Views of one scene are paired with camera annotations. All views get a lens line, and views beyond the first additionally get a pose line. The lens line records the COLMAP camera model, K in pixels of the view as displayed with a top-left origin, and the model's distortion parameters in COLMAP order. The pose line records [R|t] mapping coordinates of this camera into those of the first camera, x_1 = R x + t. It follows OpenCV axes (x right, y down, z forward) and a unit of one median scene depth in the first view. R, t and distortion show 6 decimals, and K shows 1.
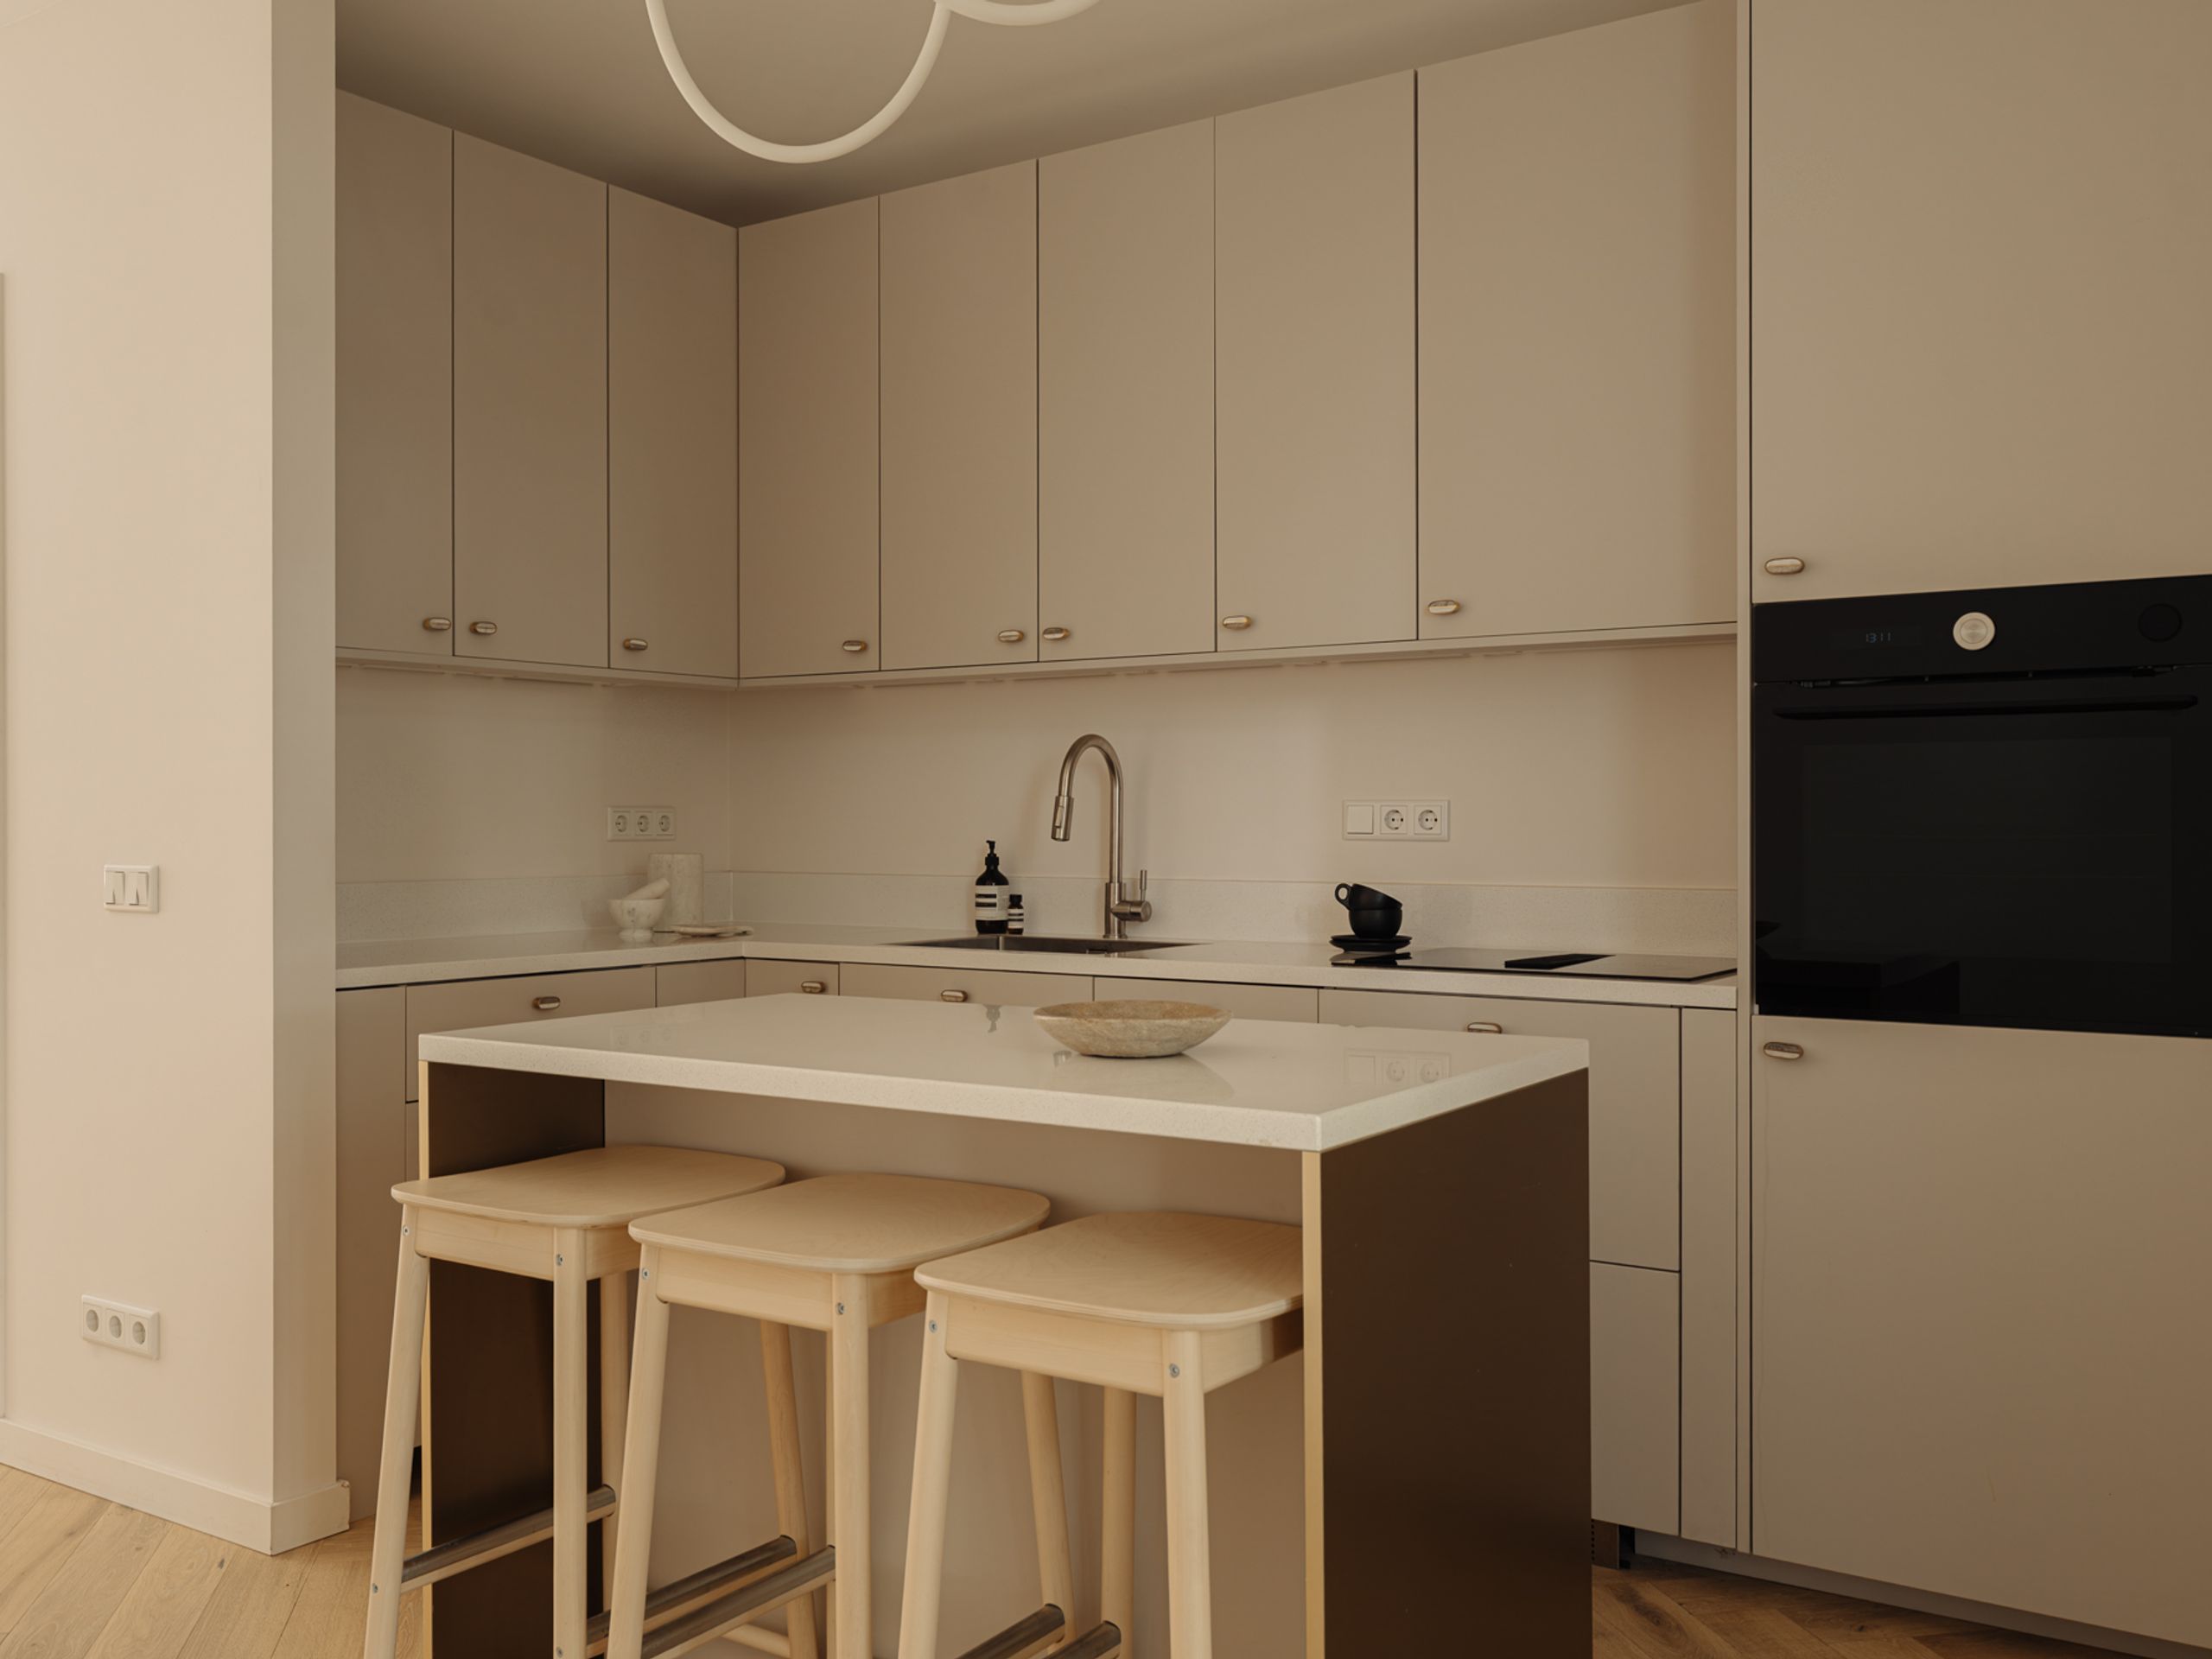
lens RADIAL K [[2070.9, 0, 980.1], [0, 2070.9, 818.4], [0, 0, 1]] dist [0.003889, 0.000000]
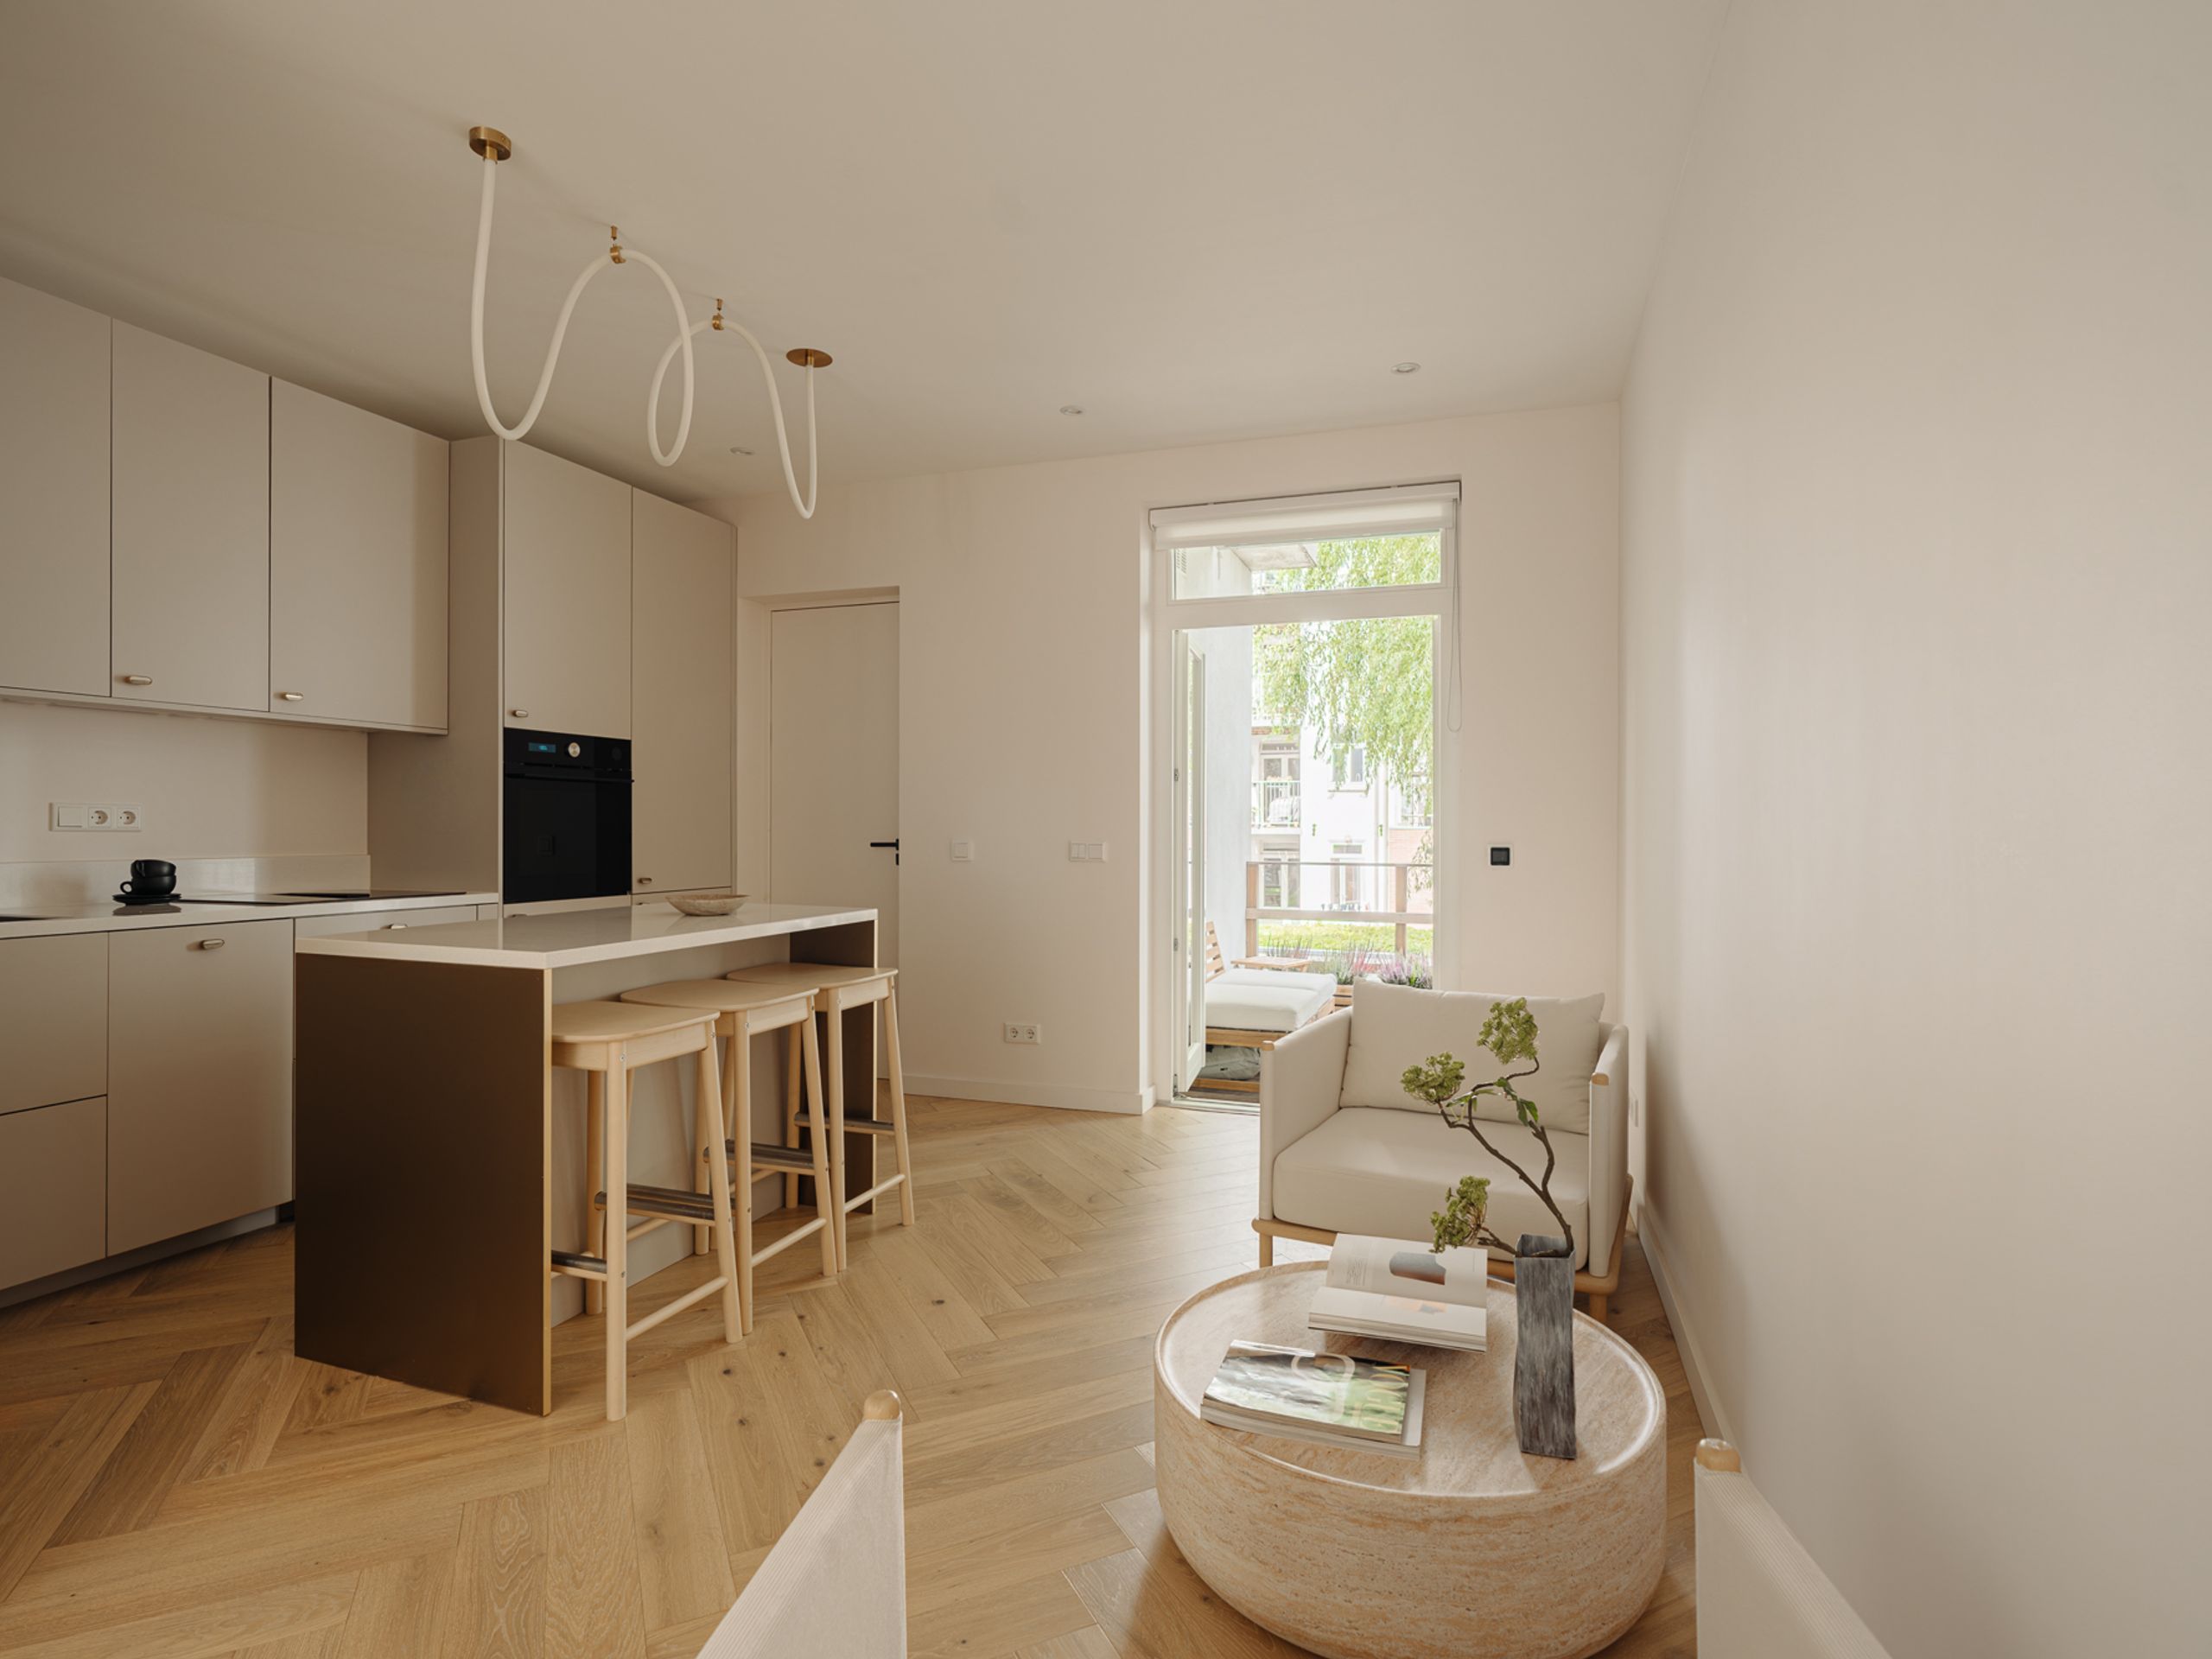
lens RADIAL K [[1161.4, 0, 1121.5], [0, 1161.4, 818.4], [0, 0, 1]] dist [-0.009207, 0.003261]
pose [[-0.328144, 0.007933, 0.944594, -0.929322], [-0.005785, 0.999929, -0.010407, 0.007364], [-0.944610, -0.008880, -0.328075, 0.659307]]
